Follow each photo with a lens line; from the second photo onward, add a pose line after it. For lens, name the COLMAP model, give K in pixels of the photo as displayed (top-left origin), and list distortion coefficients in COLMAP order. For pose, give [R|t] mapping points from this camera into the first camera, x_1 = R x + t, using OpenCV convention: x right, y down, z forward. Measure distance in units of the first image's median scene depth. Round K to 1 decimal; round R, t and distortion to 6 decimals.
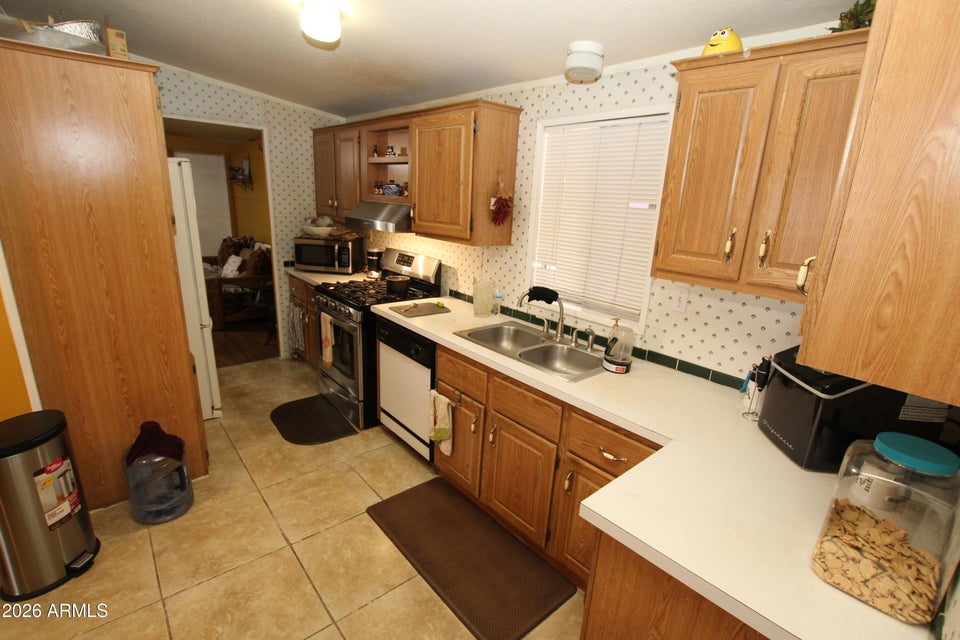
lens RADIAL K [[445.6, 0, 482.7], [0, 445.6, 325.9], [0, 0, 1]] dist [-0.040891, 0.007947]
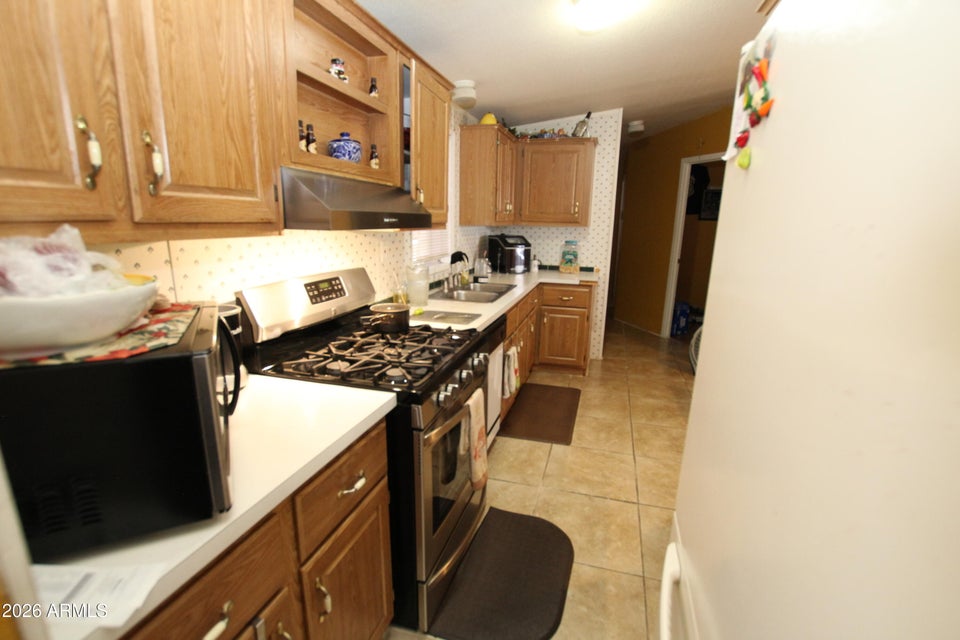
lens RADIAL K [[445.6, 0, 482.7], [0, 445.6, 325.9], [0, 0, 1]] dist [-0.040891, 0.007947]
pose [[-0.546448, -0.251886, 0.798717, -1.060460], [0.186603, 0.893106, 0.409318, -0.438090], [-0.816440, 0.372714, -0.441033, 1.664402]]
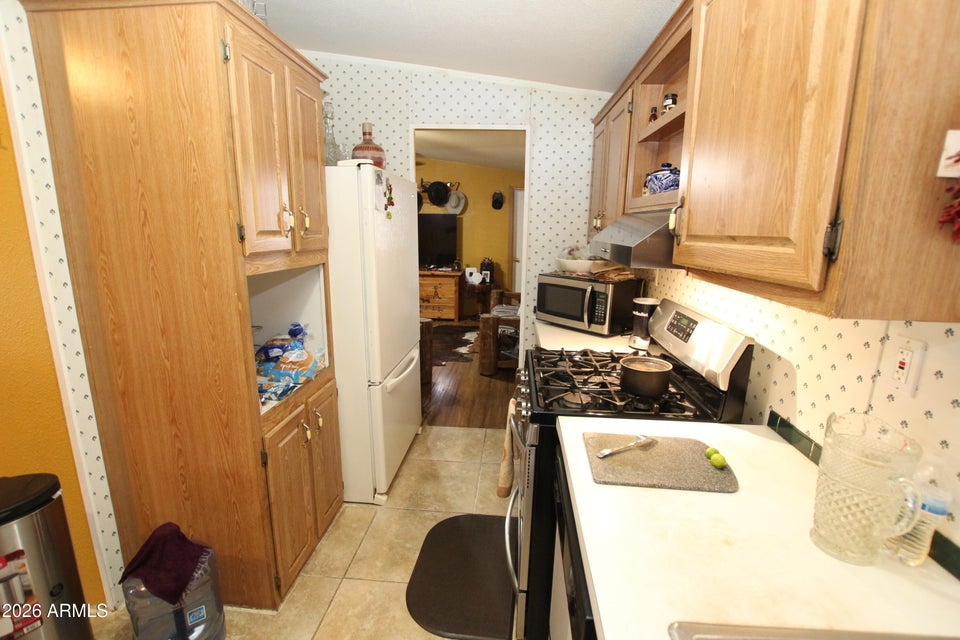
lens RADIAL K [[445.6, 0, 482.7], [0, 445.6, 325.9], [0, 0, 1]] dist [-0.040891, 0.007947]
pose [[0.706773, 0.112863, -0.698380, 0.015691], [-0.179766, 0.983441, -0.022995, -0.148557], [0.684219, 0.141797, 0.715358, 0.762832]]
